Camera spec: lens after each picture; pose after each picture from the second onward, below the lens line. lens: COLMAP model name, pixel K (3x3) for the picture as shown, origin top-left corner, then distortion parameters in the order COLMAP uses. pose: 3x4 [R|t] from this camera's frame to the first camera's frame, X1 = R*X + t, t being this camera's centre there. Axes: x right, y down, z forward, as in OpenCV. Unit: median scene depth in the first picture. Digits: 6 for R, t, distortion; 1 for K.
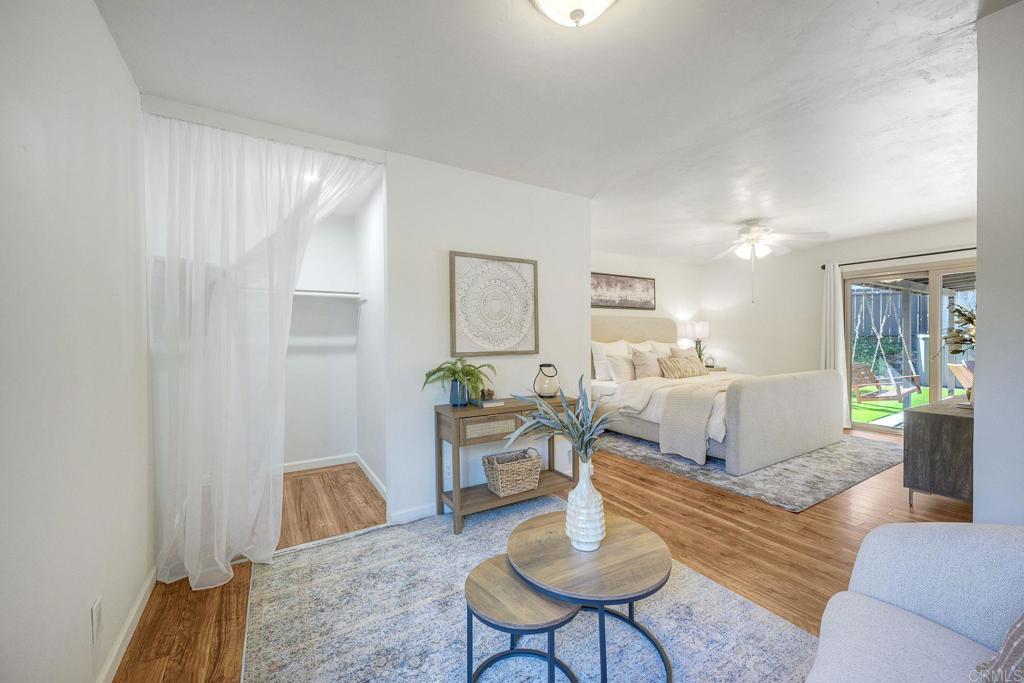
lens RADIAL K [[405.7, 0, 515.3], [0, 405.7, 341.5], [0, 0, 1]] dist [0.001129, 0.000286]
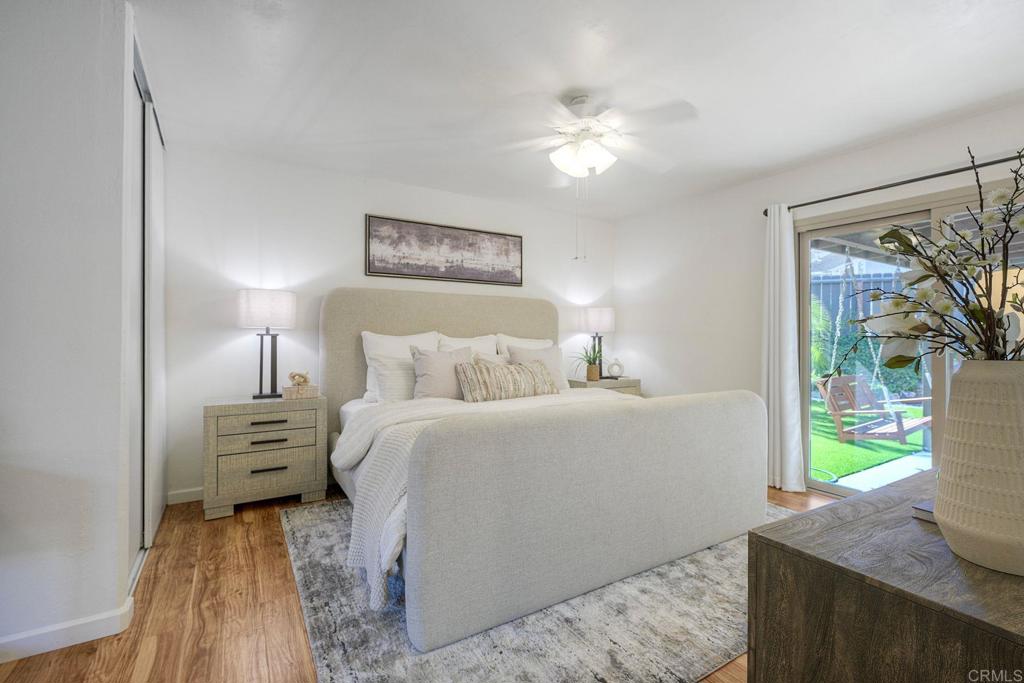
lens RADIAL K [[470.1, 0, 530.1], [0, 470.1, 330.7], [0, 0, 1]] dist [0.000499, -0.000052]
pose [[0.999829, 0.016342, 0.008653, 0.447585], [-0.016168, 0.999672, -0.019845, 0.006800], [-0.008975, 0.019701, 0.999766, 0.352320]]
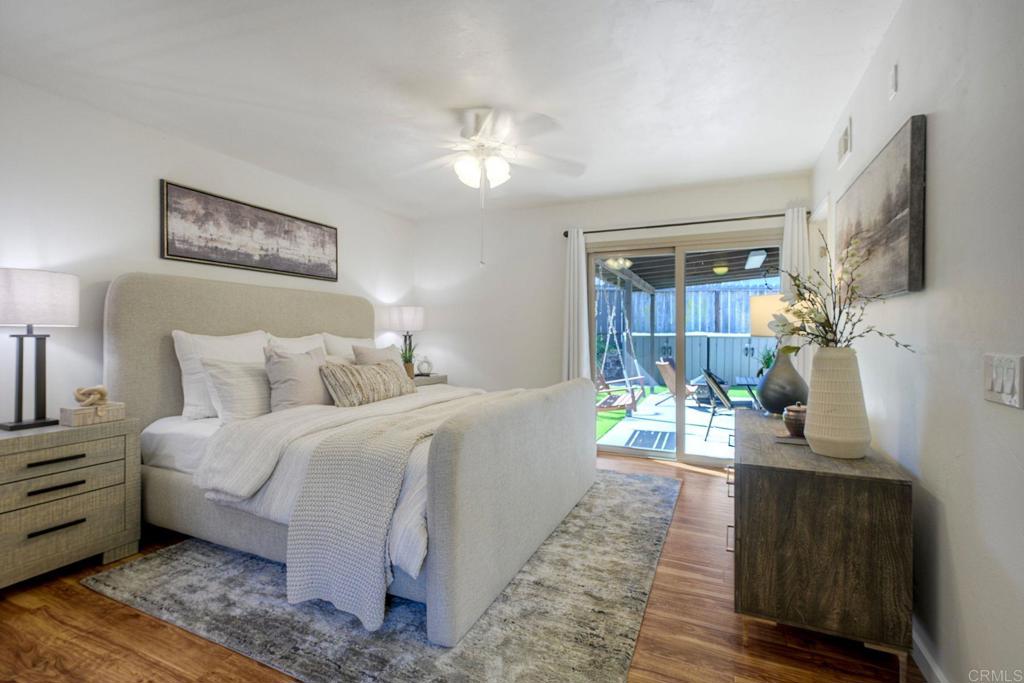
lens RADIAL K [[475.5, 0, 503.2], [0, 475.5, 331.3], [0, 0, 1]] dist [0.000523, 0.000210]
pose [[0.837488, 0.014097, 0.546273, 0.219179], [-0.003877, 0.999795, -0.019856, 0.008239], [-0.546441, 0.014511, 0.837372, 0.379919]]
